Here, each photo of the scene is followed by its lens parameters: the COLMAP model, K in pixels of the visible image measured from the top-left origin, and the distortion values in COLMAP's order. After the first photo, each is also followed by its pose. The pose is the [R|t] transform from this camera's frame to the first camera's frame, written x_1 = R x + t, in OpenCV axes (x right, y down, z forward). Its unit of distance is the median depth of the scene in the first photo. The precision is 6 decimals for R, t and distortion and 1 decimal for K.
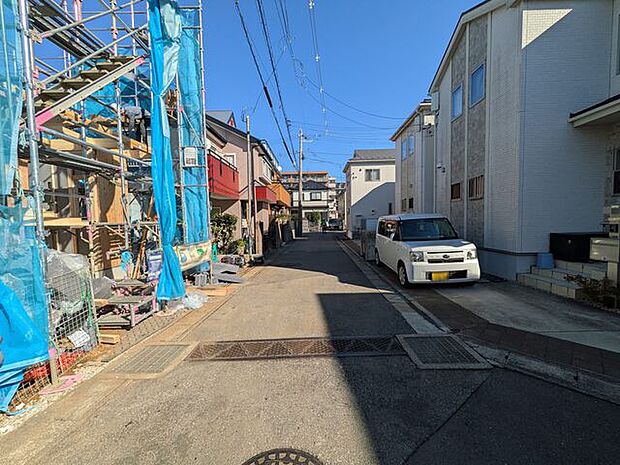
lens RADIAL K [[245.4, 0, 311.2], [0, 245.4, 232.8], [0, 0, 1]] dist [-0.001985, 0.000394]
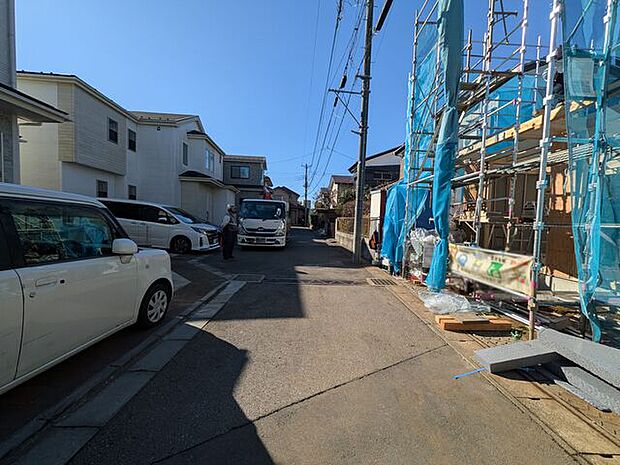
lens RADIAL K [[245.4, 0, 312.0], [0, 245.4, 232.6], [0, 0, 1]] dist [-0.001985, 0.000394]
pose [[-0.999323, -0.011707, -0.034873, 0.024855], [-0.015107, 0.994983, 0.098901, -0.054834], [0.033540, 0.099361, -0.994486, 1.397652]]
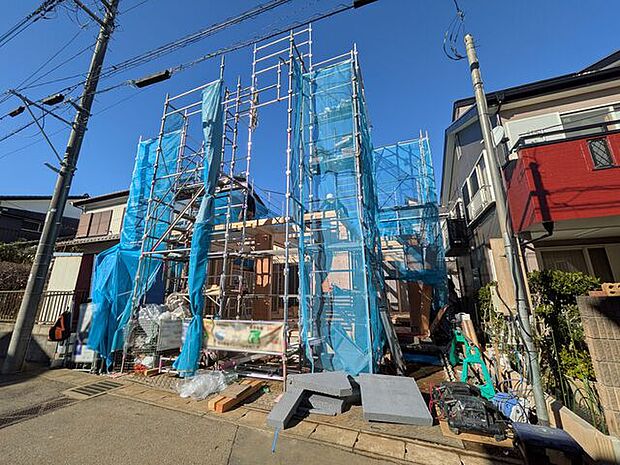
lens RADIAL K [[245.4, 0, 311.6], [0, 245.4, 232.4], [0, 0, 1]] dist [-0.001985, 0.000394]
pose [[-0.346052, -0.205851, -0.915354, 0.212142], [-0.036019, 0.977829, -0.206284, -0.071221], [0.937524, -0.038415, -0.345794, 1.265624]]
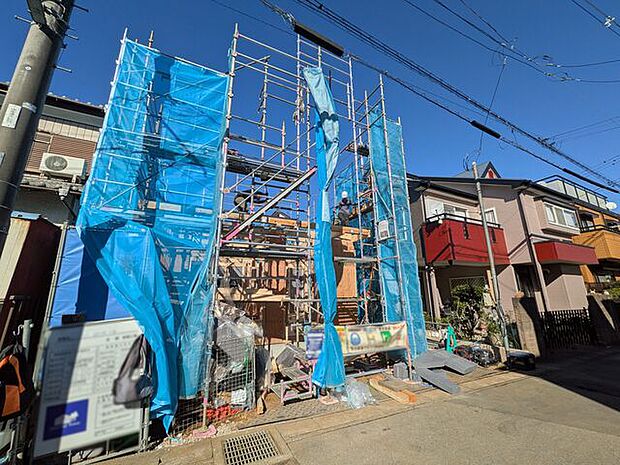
lens RADIAL K [[245.4, 0, 312.3], [0, 245.4, 231.8], [0, 0, 1]] dist [-0.001985, 0.000394]
pose [[0.451157, -0.207355, -0.868021, 0.221613], [-0.043813, 0.966314, -0.253608, -0.036648], [0.891368, 0.152448, 0.426875, 0.307585]]
